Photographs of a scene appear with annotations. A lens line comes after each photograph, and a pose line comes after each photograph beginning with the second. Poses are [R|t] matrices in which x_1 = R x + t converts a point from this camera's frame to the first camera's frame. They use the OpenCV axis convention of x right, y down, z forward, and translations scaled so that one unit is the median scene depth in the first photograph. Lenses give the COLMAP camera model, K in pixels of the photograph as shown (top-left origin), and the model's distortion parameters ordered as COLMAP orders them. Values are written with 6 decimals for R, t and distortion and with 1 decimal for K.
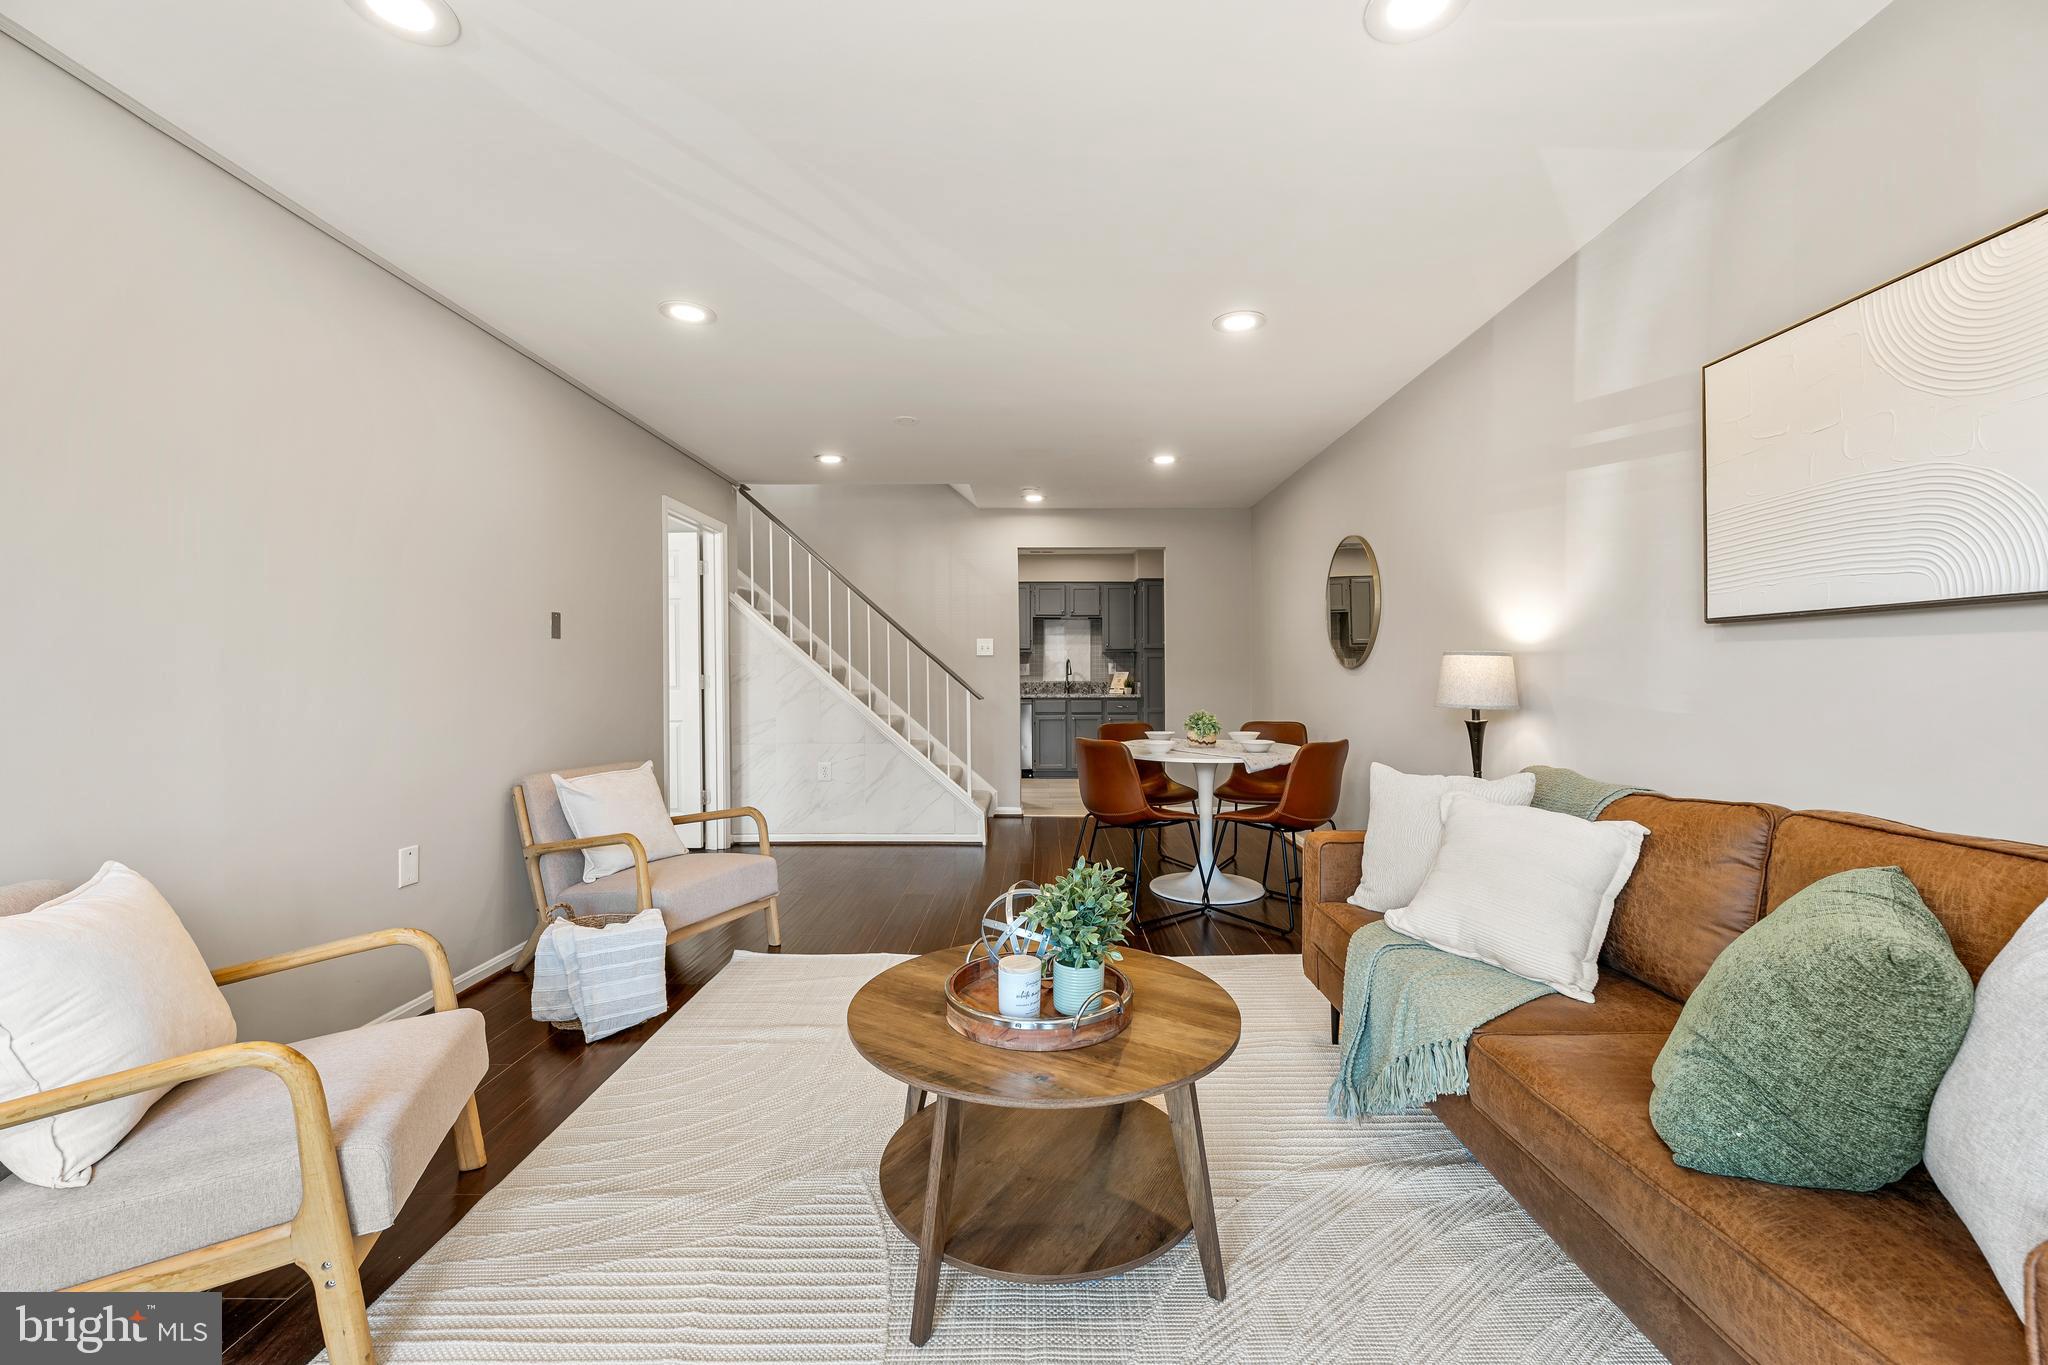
lens RADIAL K [[826.5, 0, 1022.1], [0, 826.5, 675.0], [0, 0, 1]] dist [0.002788, 0.000098]
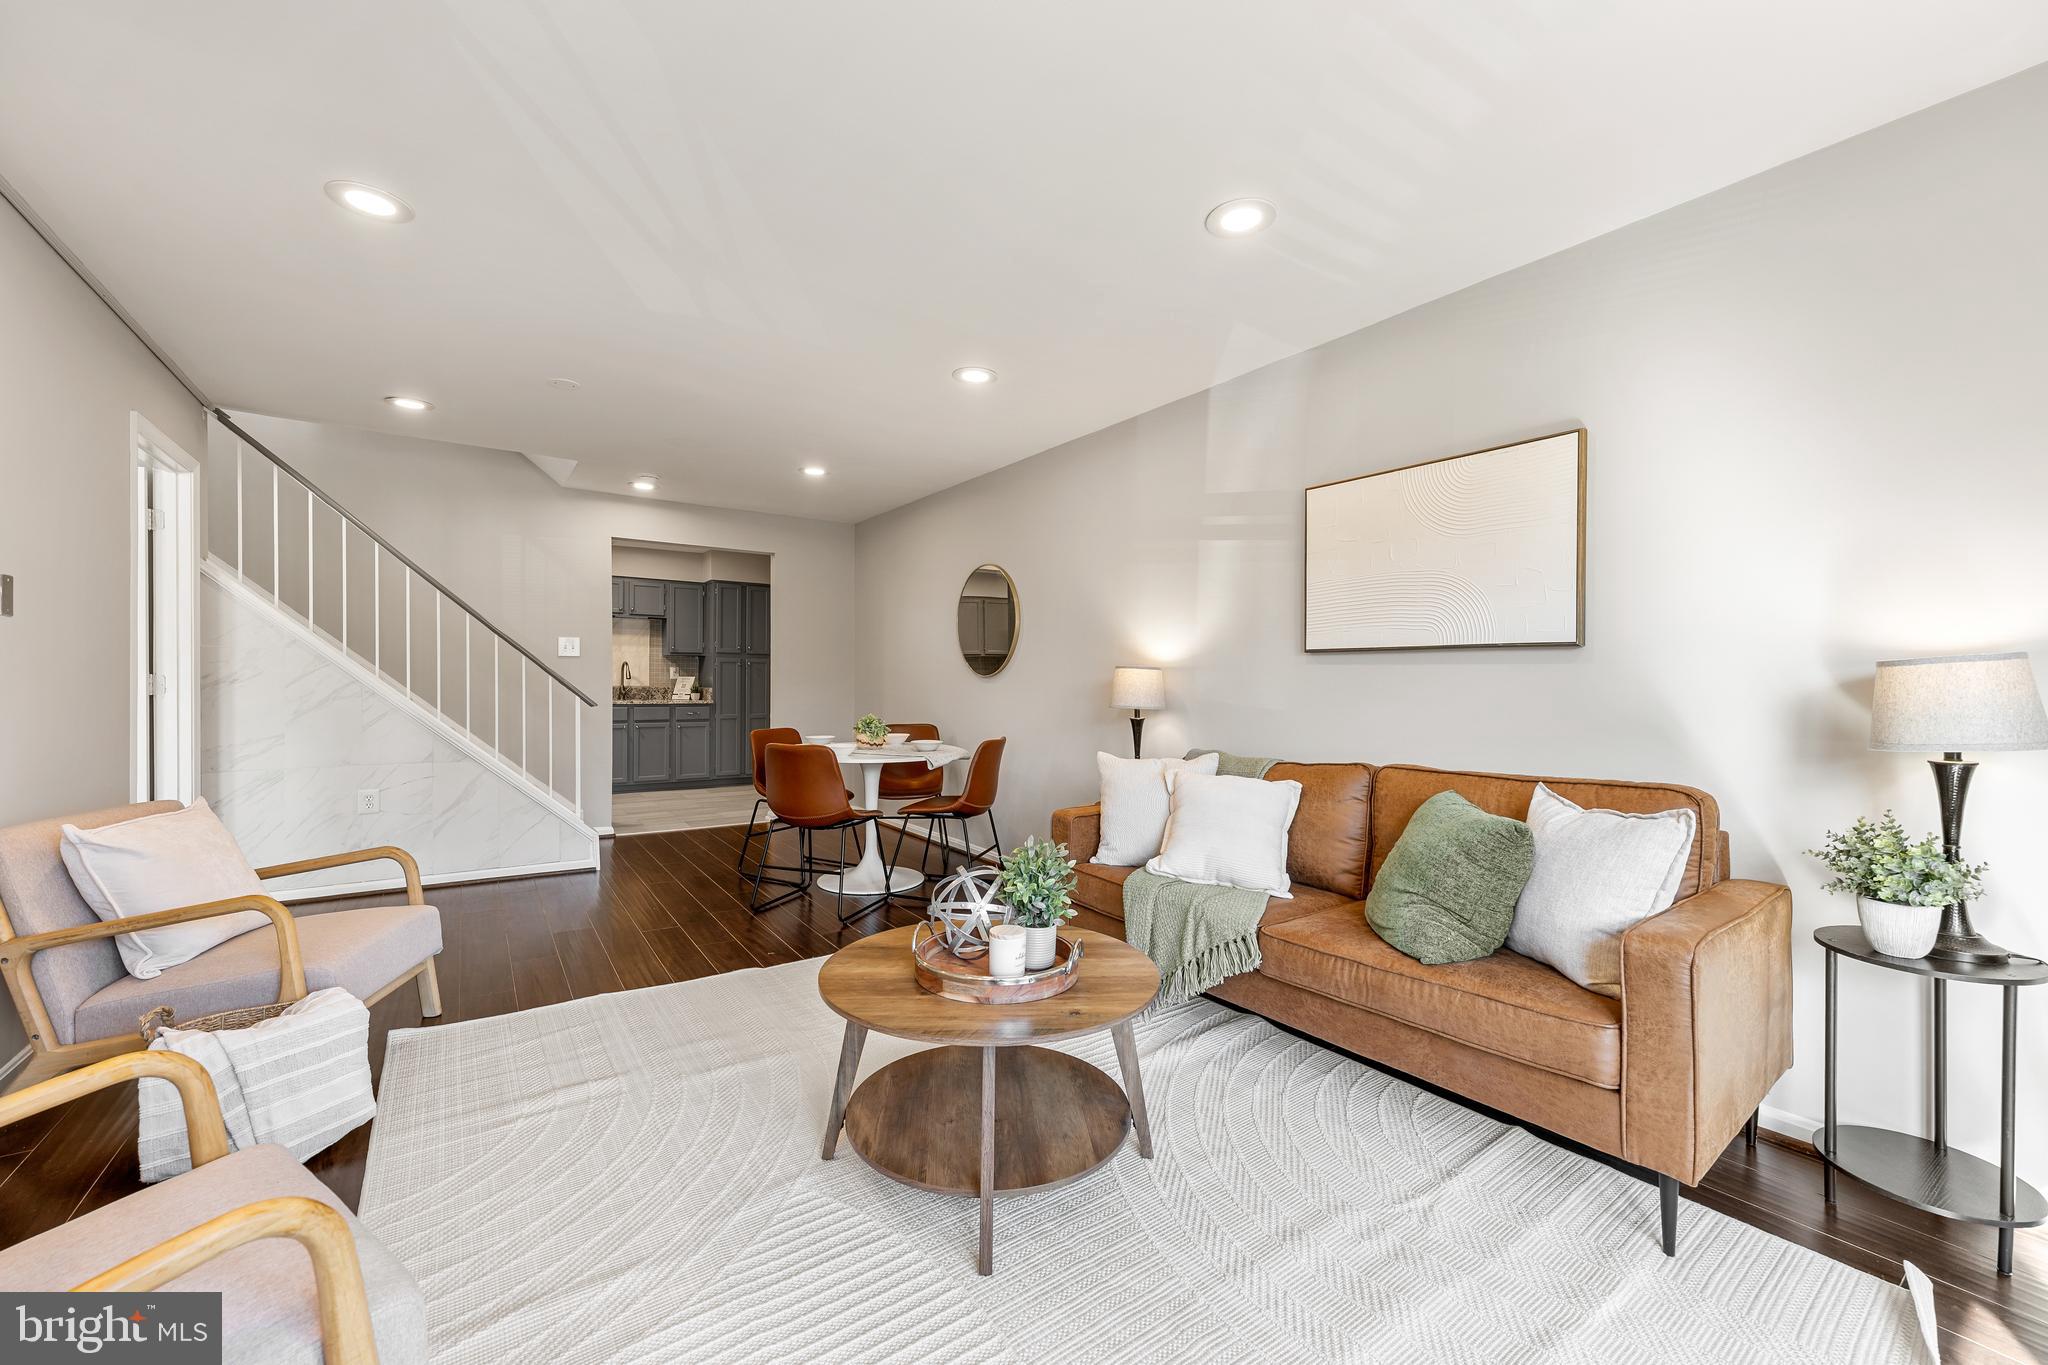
lens RADIAL K [[816.0, 0, 1033.7], [0, 816.0, 680.1], [0, 0, 1]] dist [0.001404, 0.000023]
pose [[0.812920, 0.009905, 0.582292, -0.323422], [-0.009425, 0.999948, -0.003852, 0.000665], [-0.582300, -0.002356, 0.812971, 0.026309]]
